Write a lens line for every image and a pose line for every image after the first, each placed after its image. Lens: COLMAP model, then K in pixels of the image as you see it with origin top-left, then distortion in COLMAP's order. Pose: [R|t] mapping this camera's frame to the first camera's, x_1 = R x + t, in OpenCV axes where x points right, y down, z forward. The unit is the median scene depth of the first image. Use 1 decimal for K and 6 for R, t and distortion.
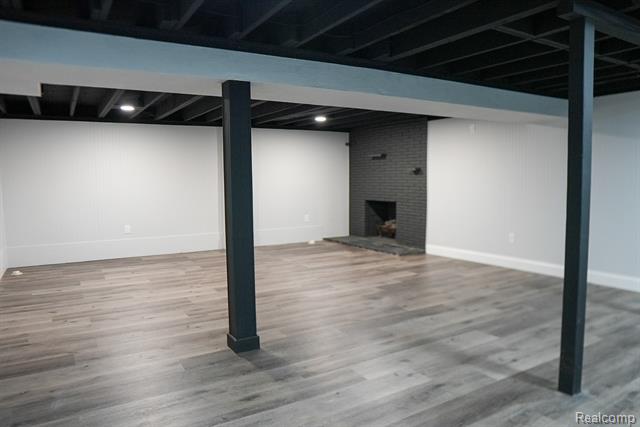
lens RADIAL K [[459.4, 0, 308.9], [0, 459.4, 211.7], [0, 0, 1]] dist [-0.126279, 0.079150]
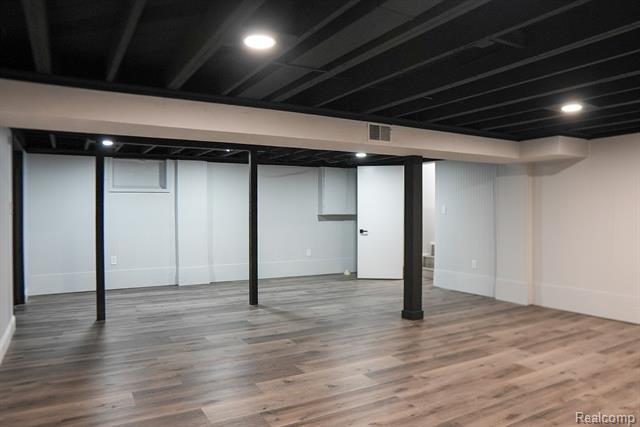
lens RADIAL K [[459.4, 0, 308.9], [0, 459.4, 211.7], [0, 0, 1]] dist [-0.126279, 0.079150]
pose [[-0.999764, 0.016222, 0.014421, 0.147854], [0.017285, 0.996886, 0.076940, -0.158272], [-0.013128, 0.077171, -0.996931, 1.990333]]
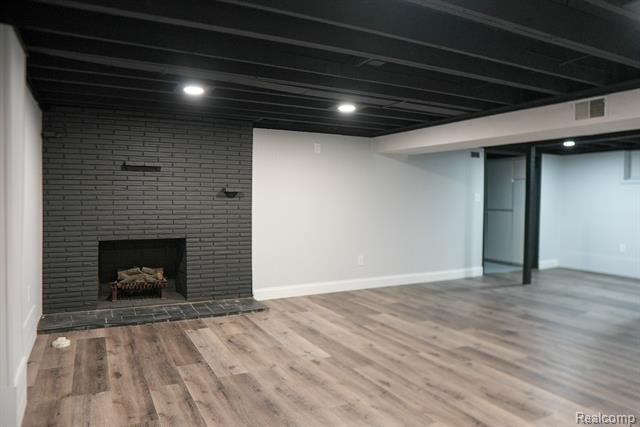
lens RADIAL K [[438.2, 0, 320.0], [0, 438.2, 213.5], [0, 0, 1]] dist [-0.084231, 0.003098]
pose [[0.048946, -0.017862, 0.998642, -0.808994], [0.063772, 0.997856, 0.014722, -0.101604], [-0.996764, 0.062965, 0.049980, 1.438850]]
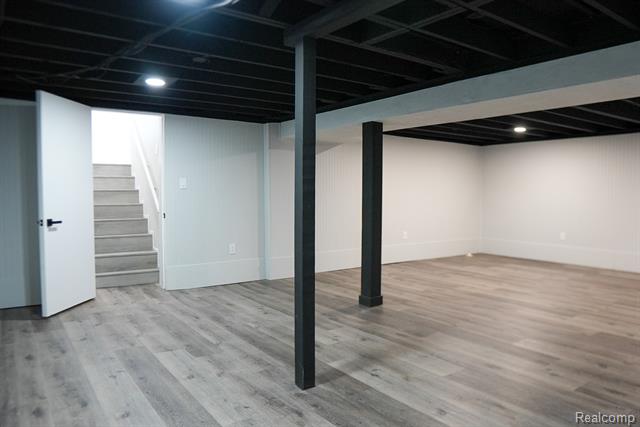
lens RADIAL K [[438.2, 0, 320.0], [0, 438.2, 213.5], [0, 0, 1]] dist [-0.084231, 0.003098]
pose [[0.098022, 0.057979, -0.993494, 0.942051], [-0.080335, 0.995505, 0.050170, -0.036456], [0.991937, 0.074894, 0.102239, 0.524815]]
